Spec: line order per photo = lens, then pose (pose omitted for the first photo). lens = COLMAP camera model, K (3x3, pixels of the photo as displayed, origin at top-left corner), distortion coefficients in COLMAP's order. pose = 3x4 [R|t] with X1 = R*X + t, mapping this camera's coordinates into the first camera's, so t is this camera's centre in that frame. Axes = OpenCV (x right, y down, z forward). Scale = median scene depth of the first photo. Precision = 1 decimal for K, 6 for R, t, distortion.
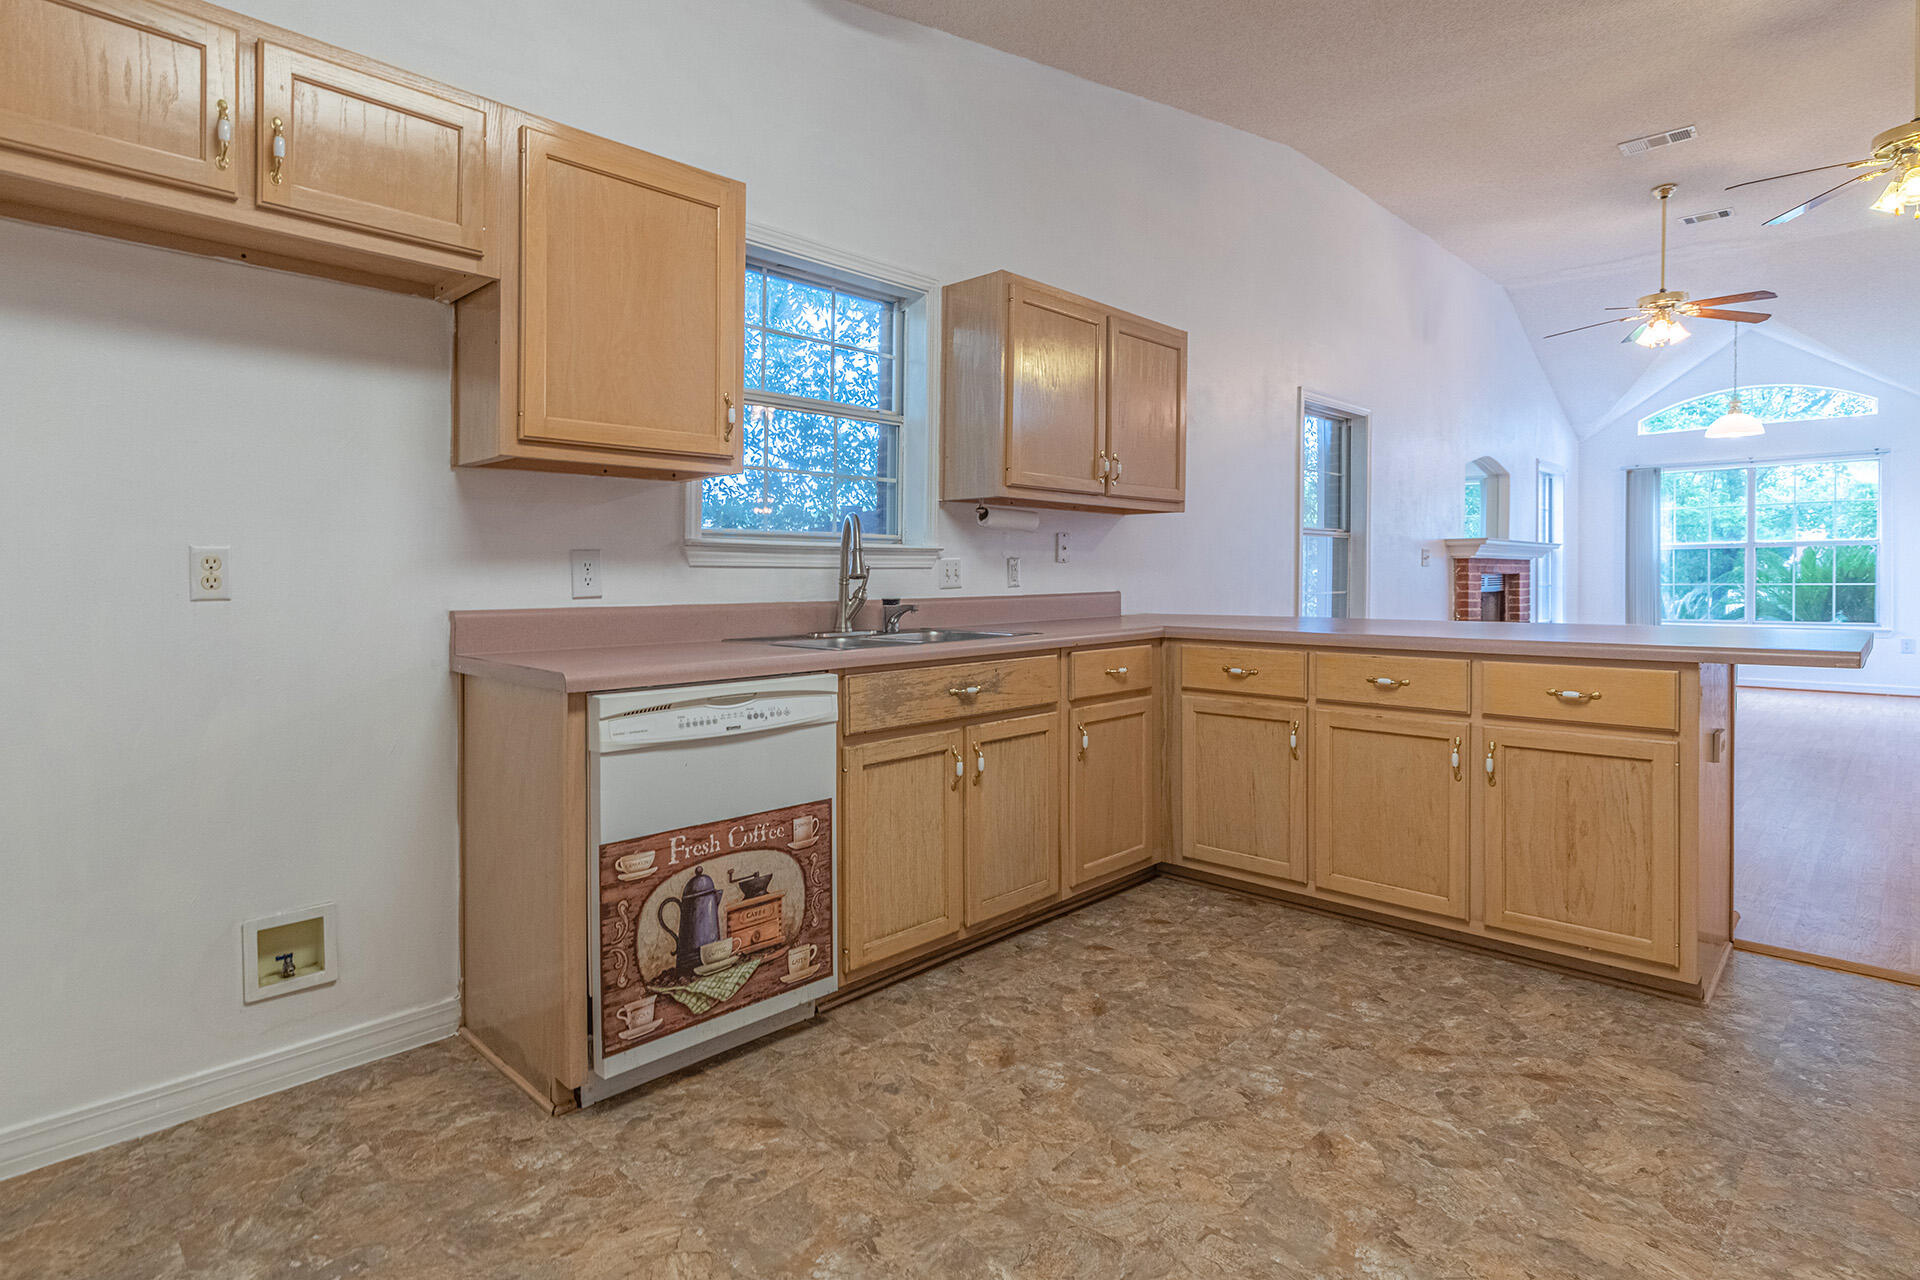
lens RADIAL K [[1031.7, 0, 986.4], [0, 1031.7, 567.0], [0, 0, 1]] dist [0.009394, -0.004274]
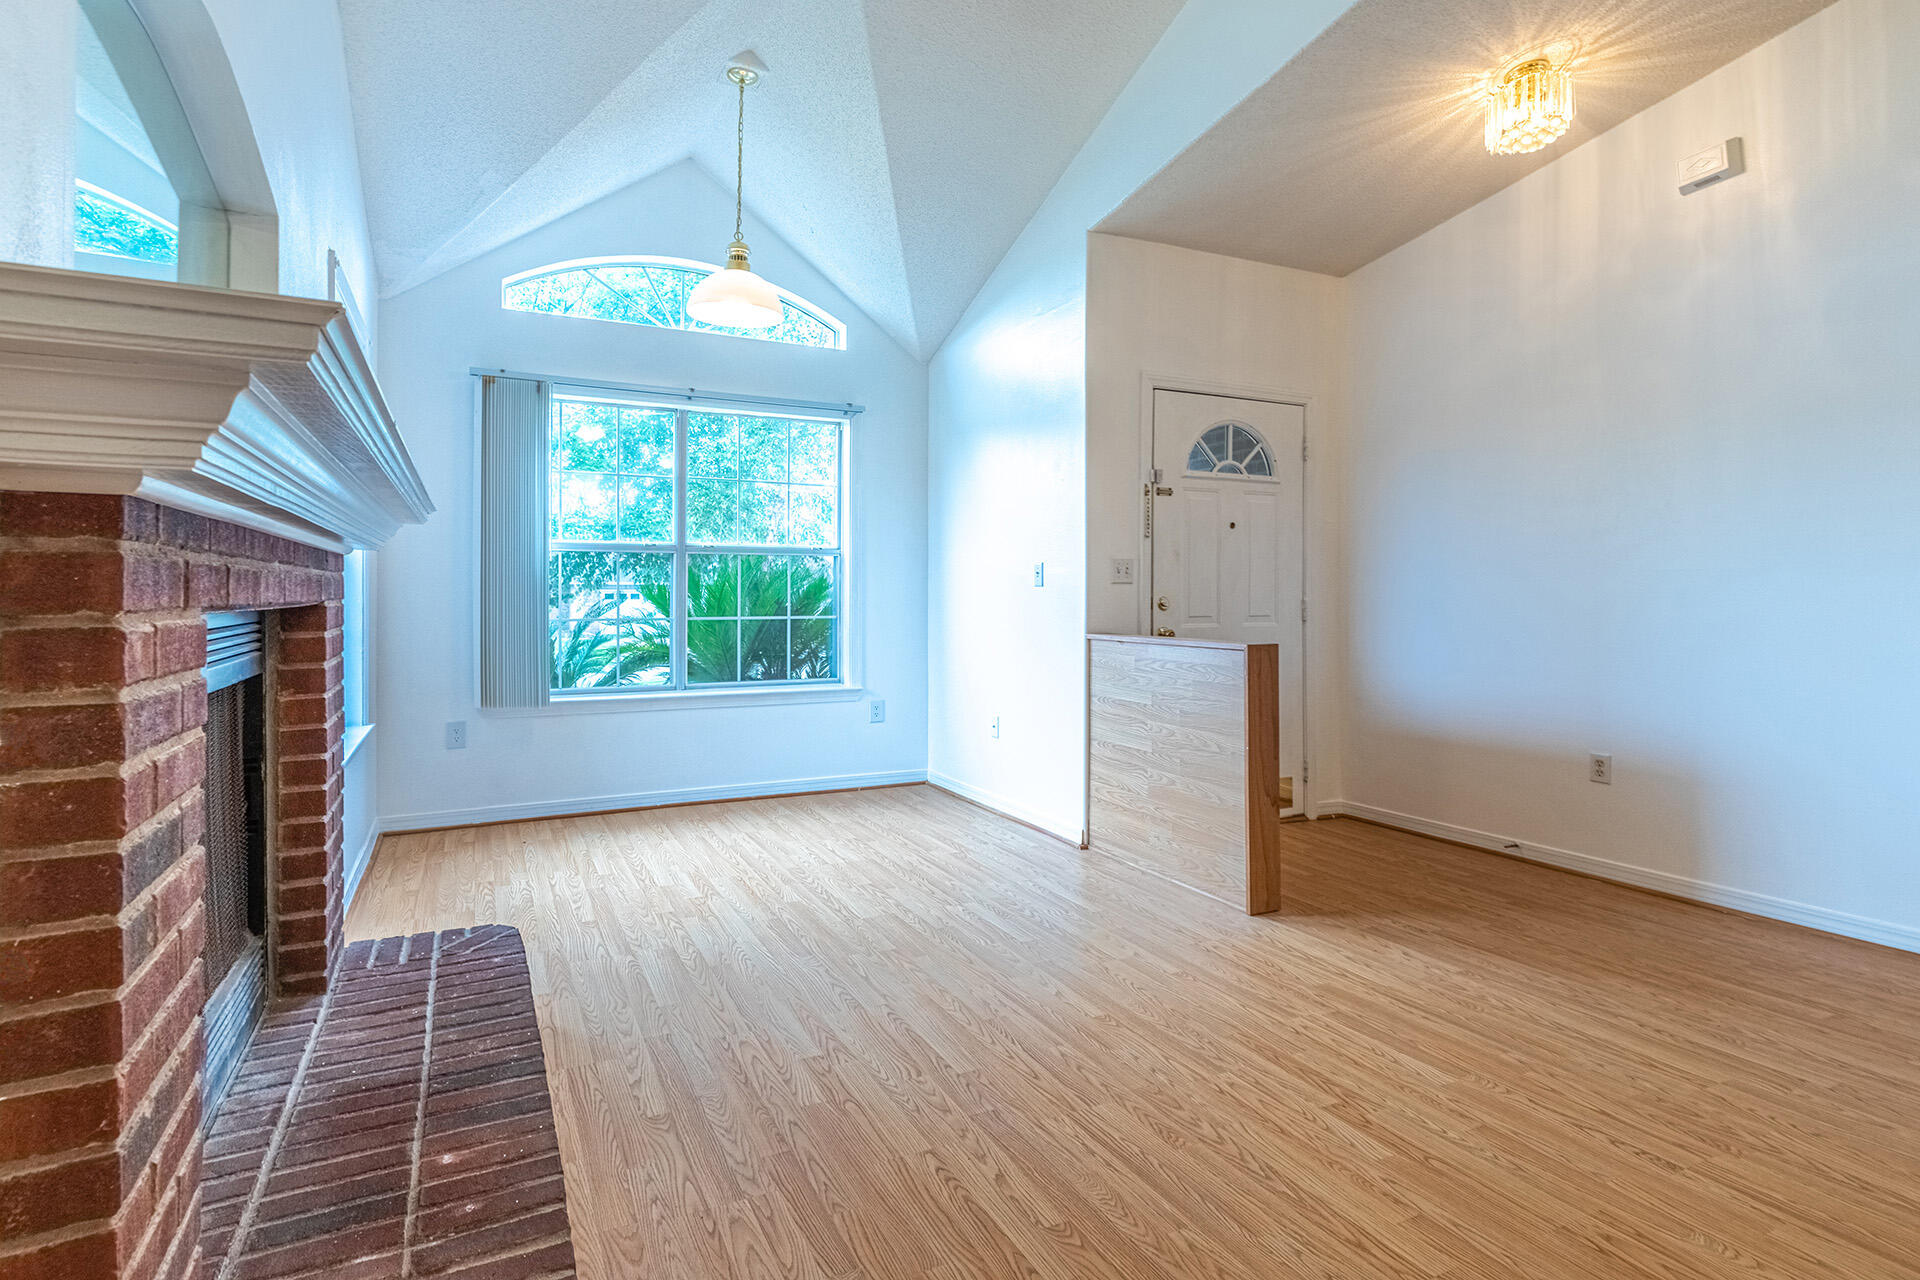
lens RADIAL K [[919.9, 0, 903.2], [0, 919.9, 598.6], [0, 0, 1]] dist [0.000121, 0.002086]
pose [[0.384406, -0.003432, 0.923158, 0.332138], [-0.011964, 0.999891, 0.008699, 0.000955], [-0.923087, -0.014389, 0.384323, 0.731989]]
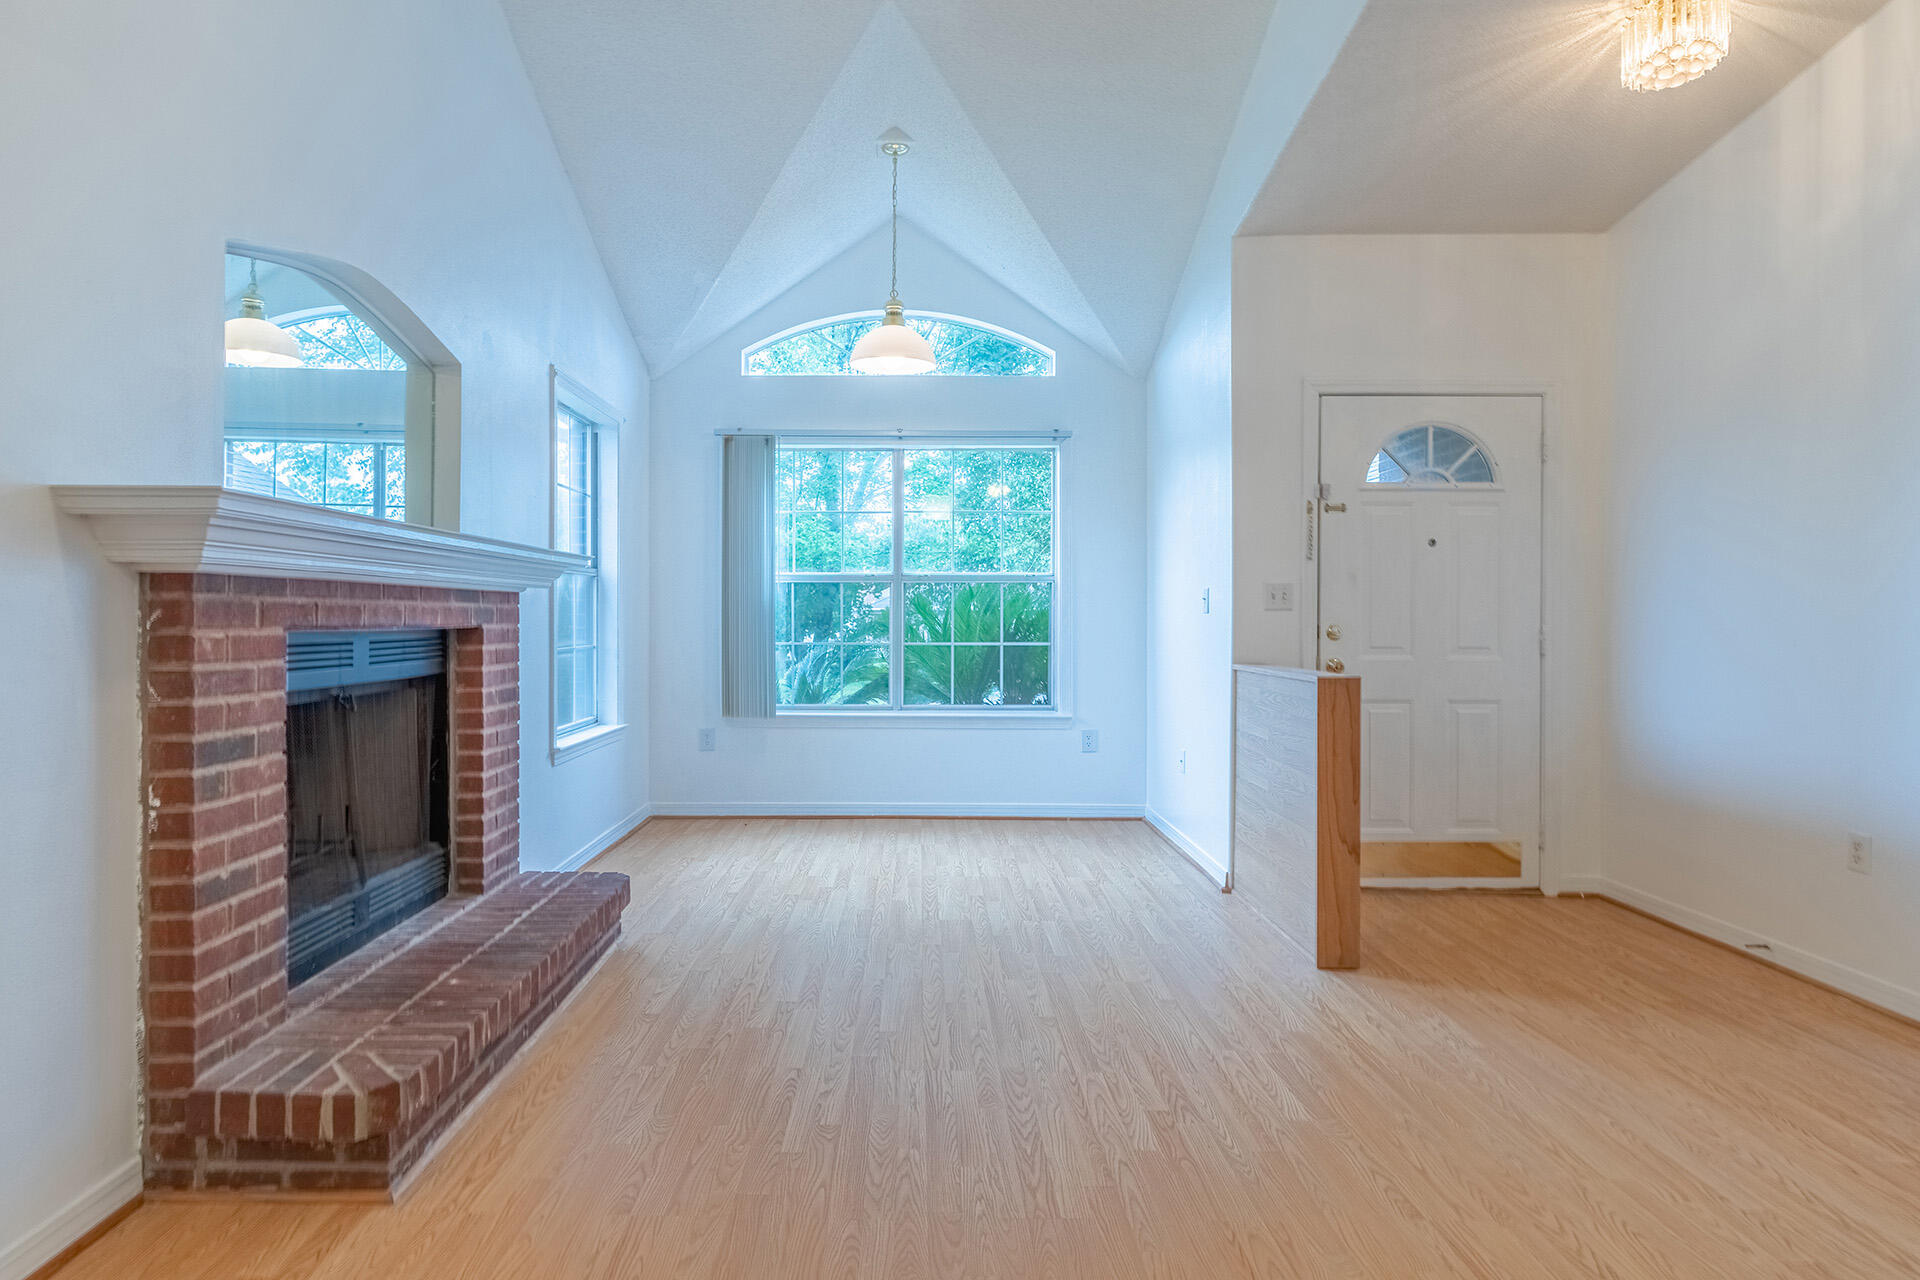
lens RADIAL K [[1031.7, 0, 911.3], [0, 1031.7, 616.4], [0, 0, 1]] dist [0.009394, -0.004274]
pose [[0.748063, 0.005827, 0.663602, 0.356555], [-0.011618, 0.999923, 0.004317, -0.001138], [-0.663526, -0.010939, 0.748073, 0.565568]]
